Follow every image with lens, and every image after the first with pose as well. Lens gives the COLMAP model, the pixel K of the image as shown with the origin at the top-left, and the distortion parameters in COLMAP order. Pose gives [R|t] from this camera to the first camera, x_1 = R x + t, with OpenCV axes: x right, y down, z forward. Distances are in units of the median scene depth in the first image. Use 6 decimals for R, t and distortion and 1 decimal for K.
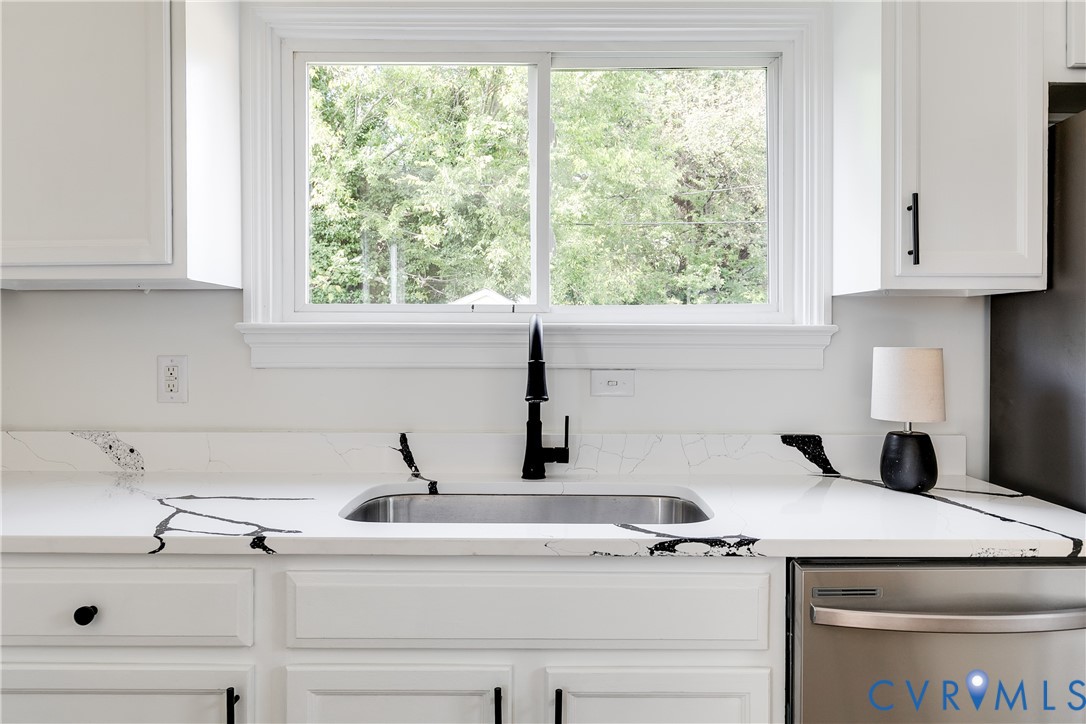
lens RADIAL K [[713.5, 0, 543.0], [0, 713.5, 362.0], [0, 0, 1]] dist [-0.001719, -0.000950]
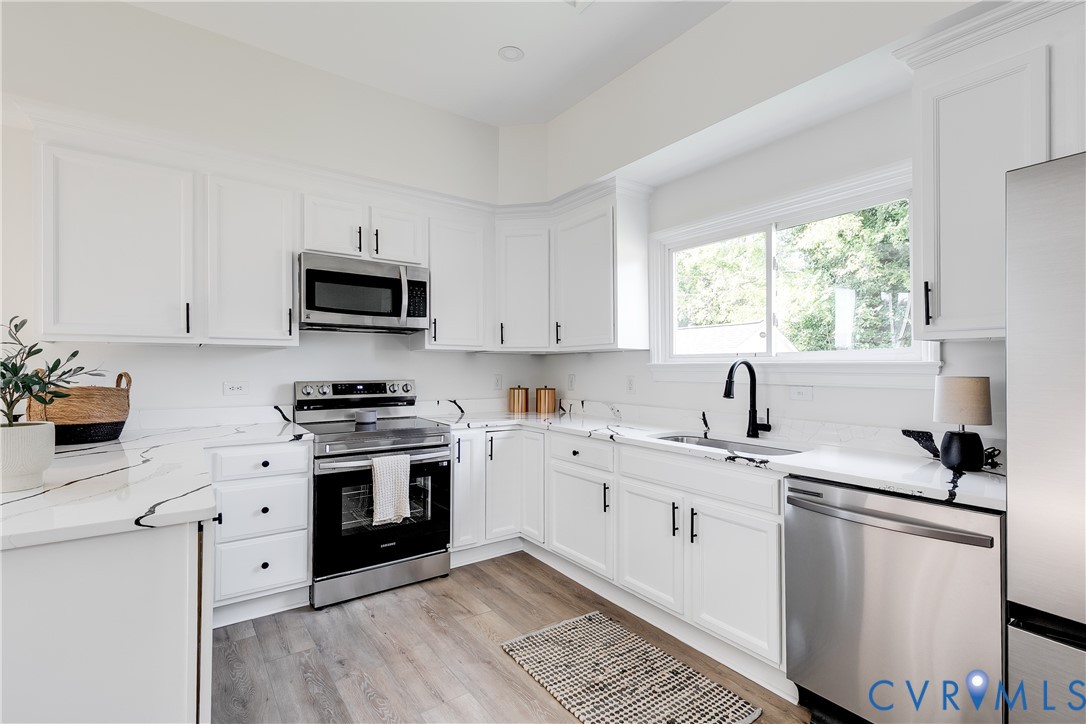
lens RADIAL K [[515.8, 0, 543.0], [0, 515.8, 362.0], [0, 0, 1]] dist [0.000481, -0.000248]
pose [[0.575122, -0.009621, -0.818011, 0.854570], [-0.023355, 0.999330, -0.028175, 0.001085], [0.817734, 0.035309, 0.574512, -0.356669]]
